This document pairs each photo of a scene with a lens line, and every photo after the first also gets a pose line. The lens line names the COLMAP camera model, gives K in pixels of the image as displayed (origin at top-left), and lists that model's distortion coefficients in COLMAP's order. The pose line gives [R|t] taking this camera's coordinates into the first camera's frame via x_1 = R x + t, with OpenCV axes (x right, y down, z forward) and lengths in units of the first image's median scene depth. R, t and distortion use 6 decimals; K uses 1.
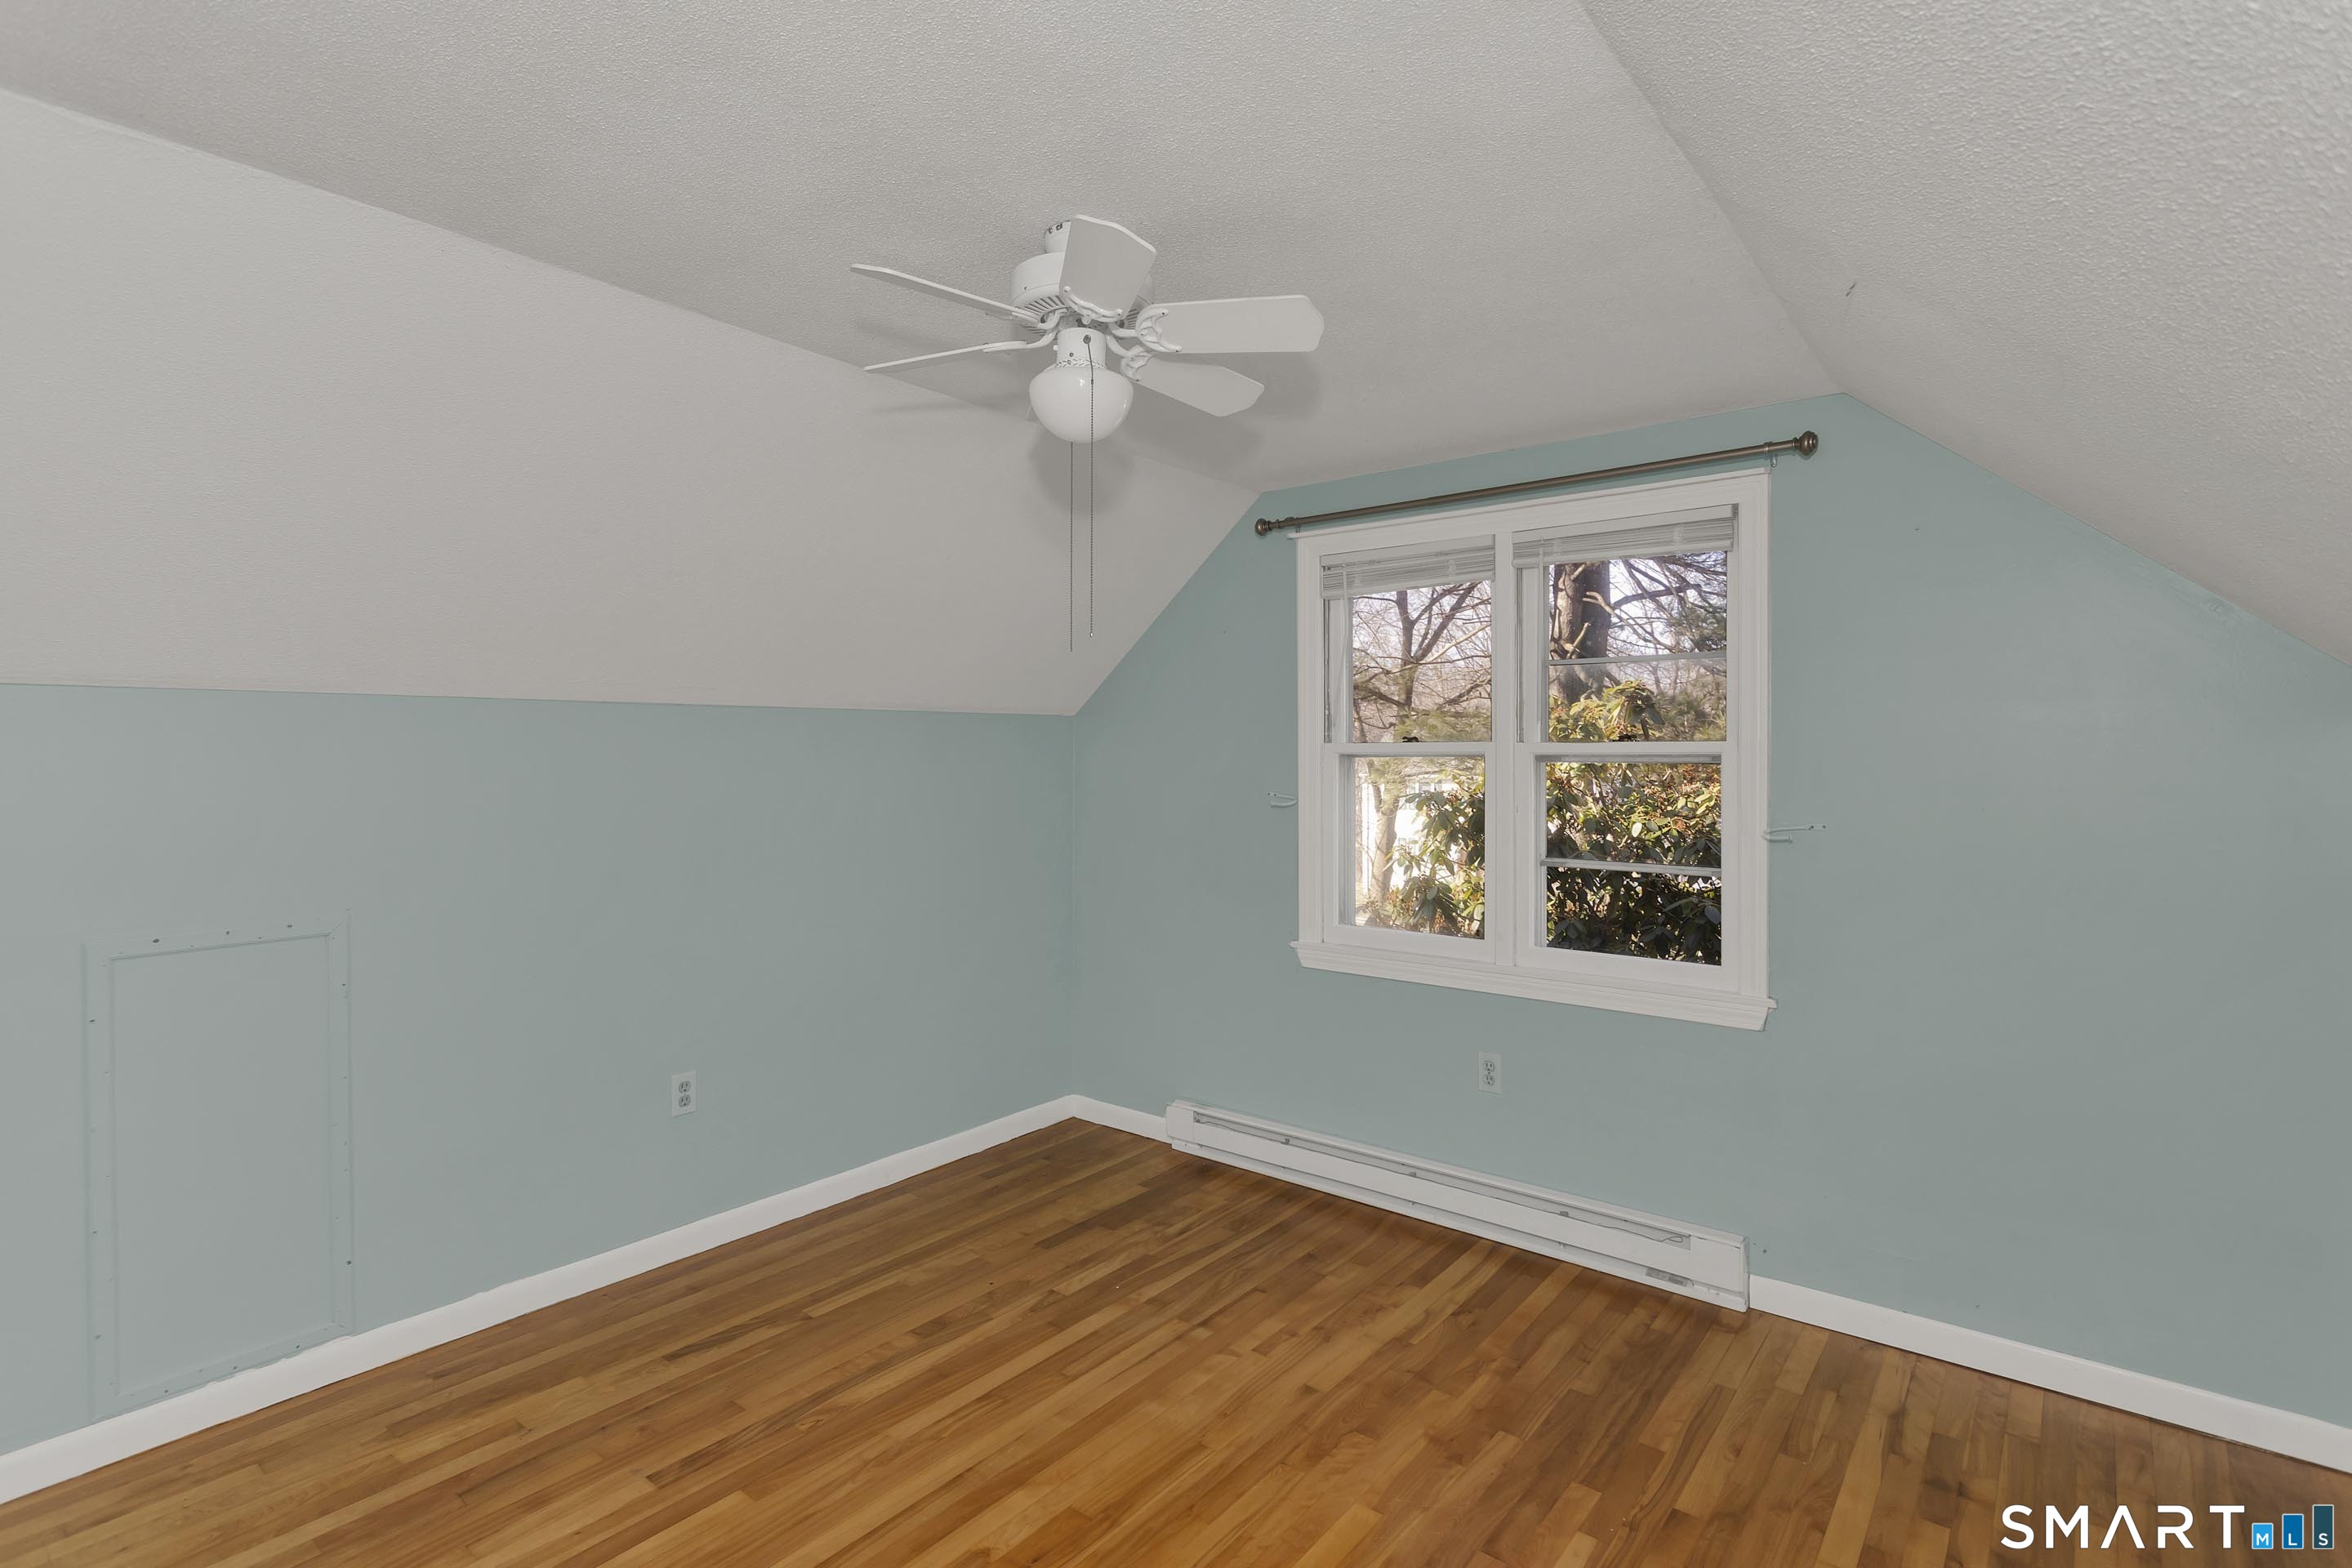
lens RADIAL K [[1130.3, 0, 1226.4], [0, 1130.3, 744.2], [0, 0, 1]] dist [-0.001298, 0.002030]
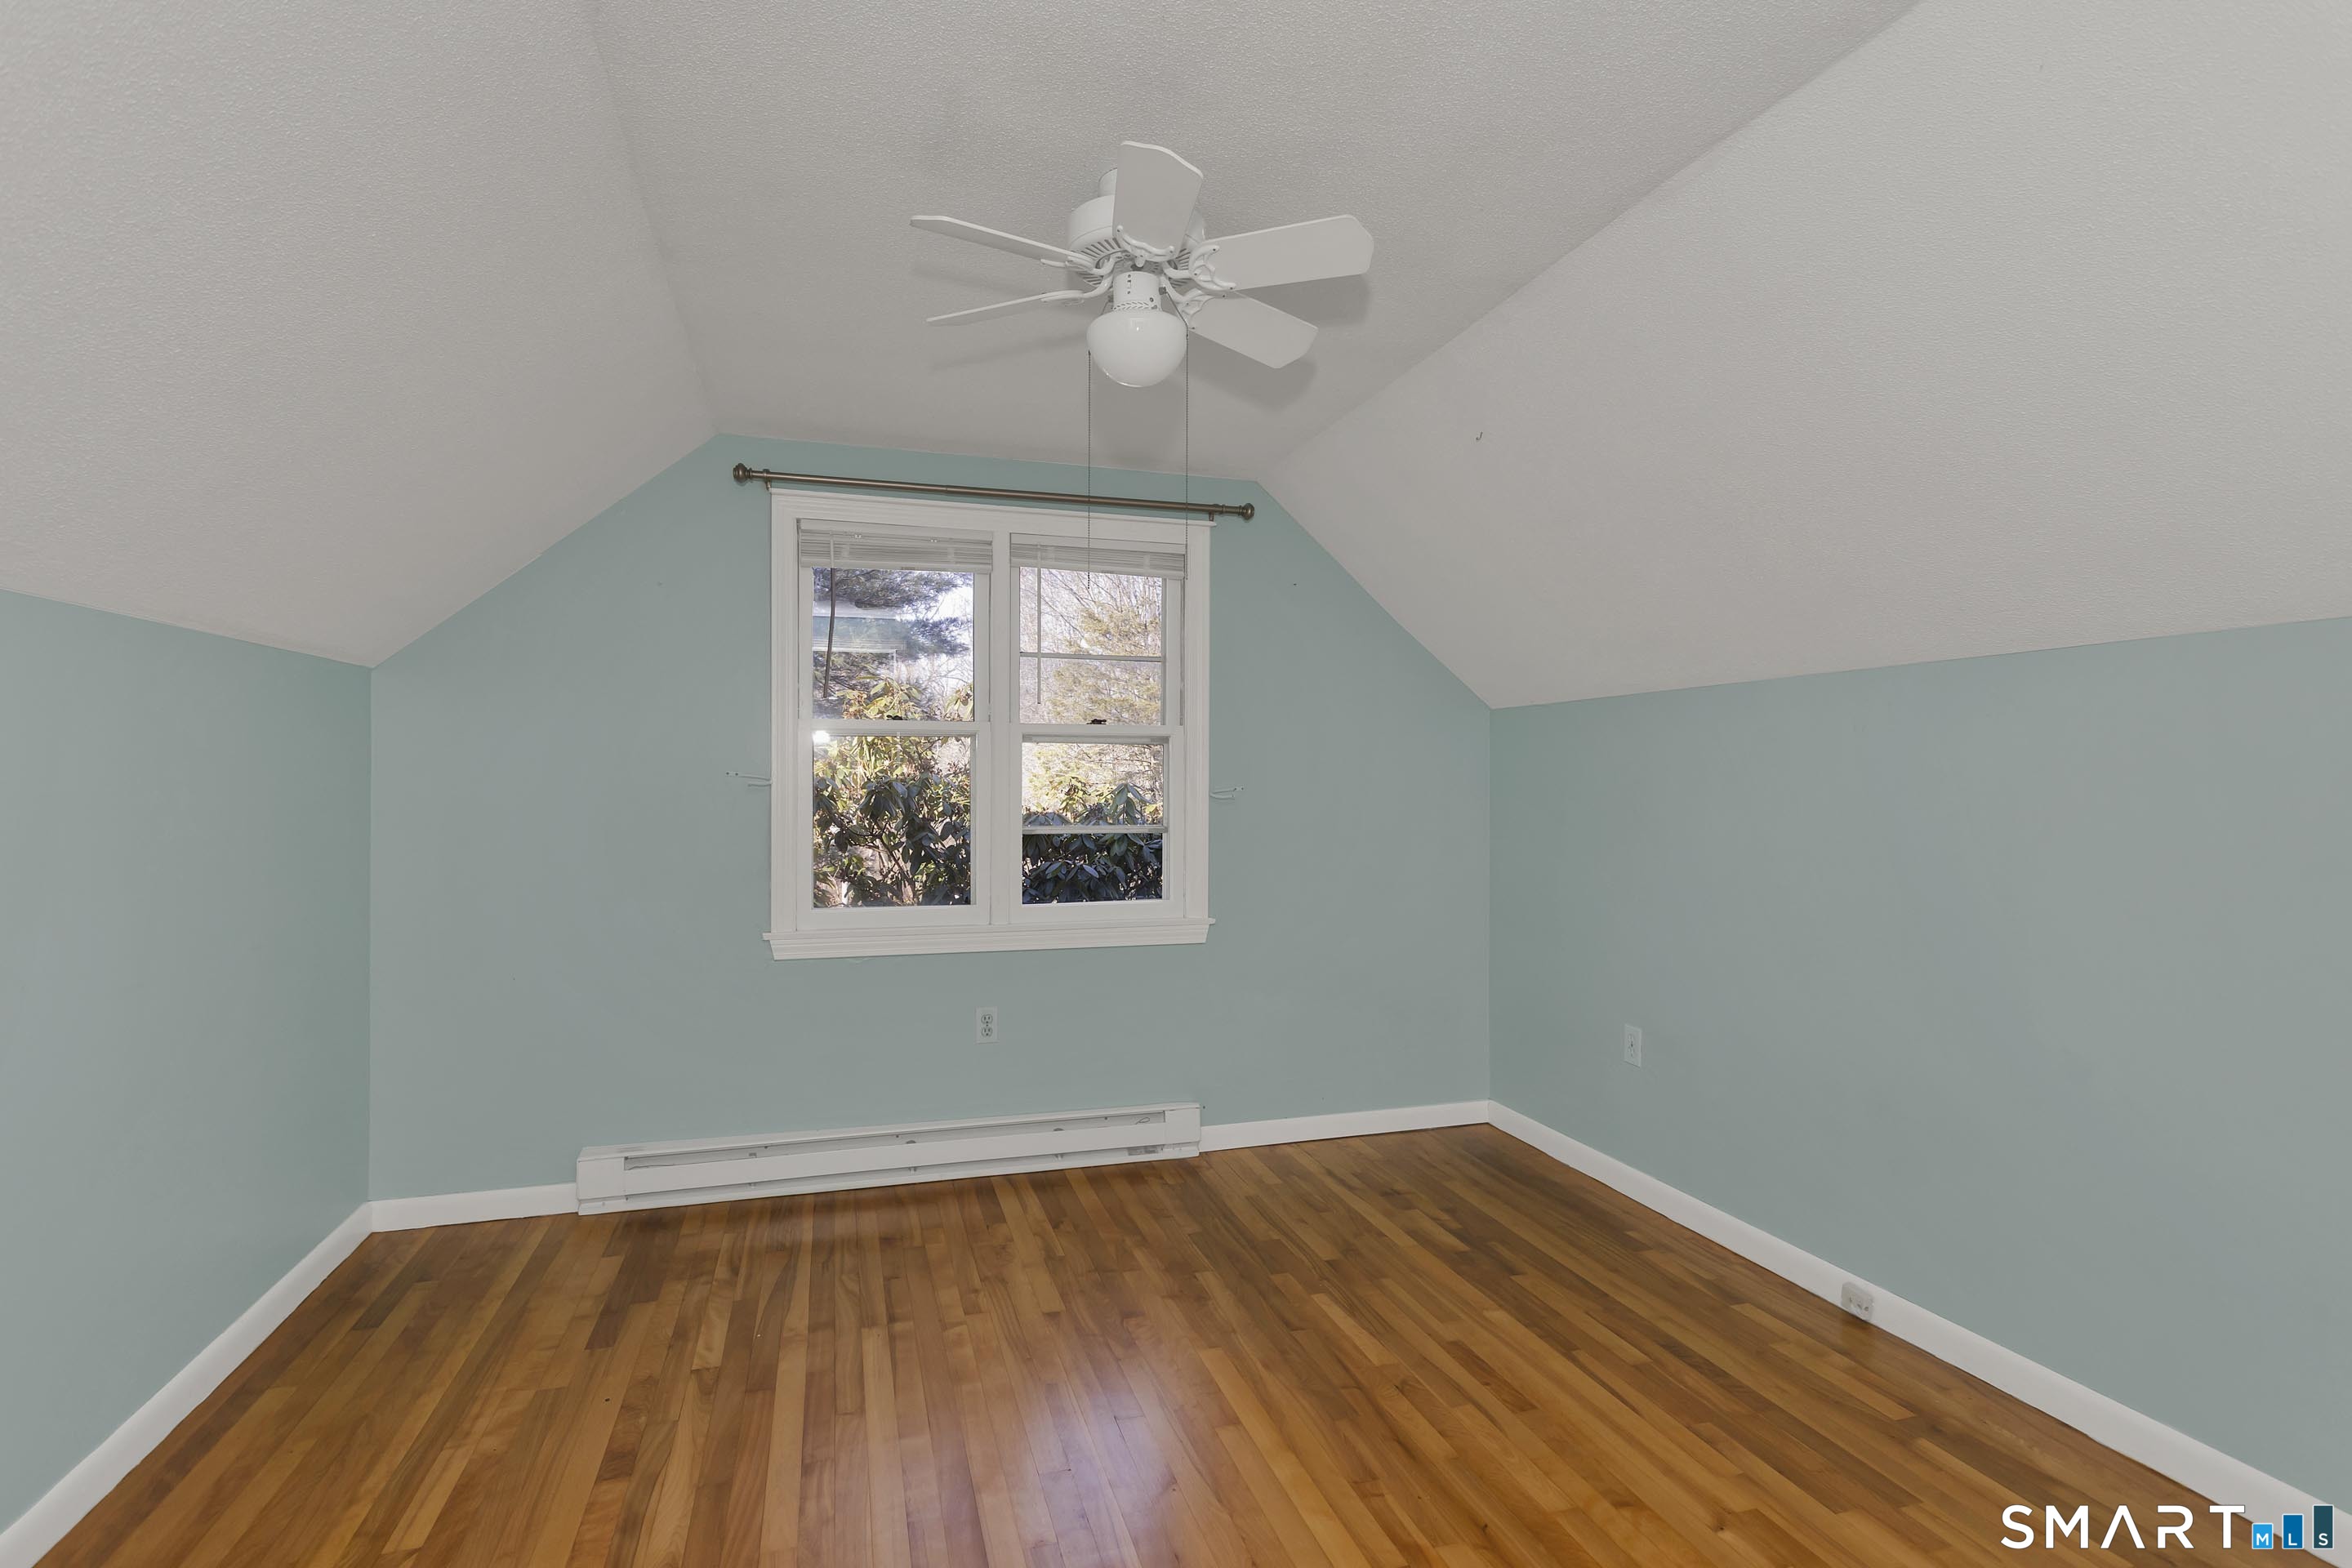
lens RADIAL K [[1130.3, 0, 1150.0], [0, 1130.3, 778.5], [0, 0, 1]] dist [-0.001298, 0.002030]
pose [[0.571526, 0.010315, 0.820519, -0.632243], [-0.003682, 0.999943, -0.010006, 0.070393], [-0.820576, 0.002698, 0.571531, 0.275198]]
